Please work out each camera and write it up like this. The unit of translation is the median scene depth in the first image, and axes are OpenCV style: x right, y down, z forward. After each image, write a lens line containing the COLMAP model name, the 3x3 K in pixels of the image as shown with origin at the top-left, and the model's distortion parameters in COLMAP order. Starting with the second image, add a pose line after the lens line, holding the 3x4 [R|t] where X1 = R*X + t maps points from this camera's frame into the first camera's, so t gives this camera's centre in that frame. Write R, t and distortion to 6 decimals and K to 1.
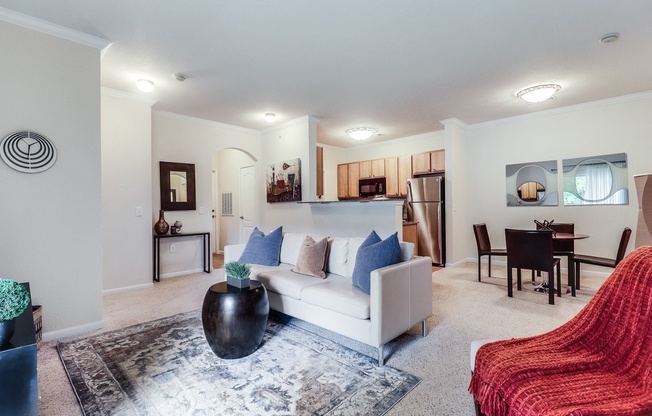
lens RADIAL K [[309.8, 0, 326.0], [0, 309.8, 208.0], [0, 0, 1]] dist [0.002391, 0.000293]
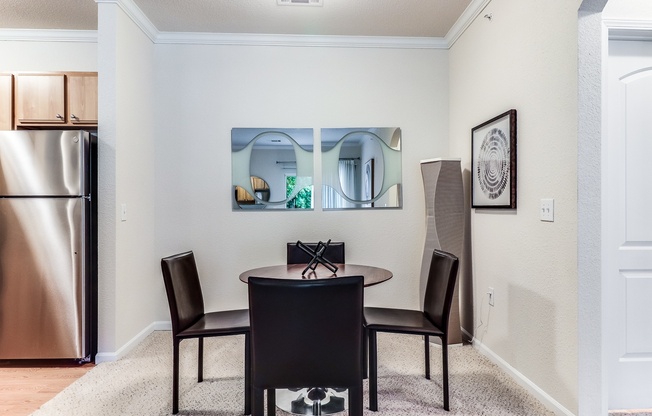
lens RADIAL K [[405.2, 0, 326.0], [0, 405.2, 208.0], [0, 0, 1]] dist [0.005493, 0.000689]
pose [[0.701086, 0.015080, 0.712917, 0.211236], [-0.007197, 0.999875, -0.014072, -0.001338], [-0.713040, 0.004735, 0.701107, 0.411279]]
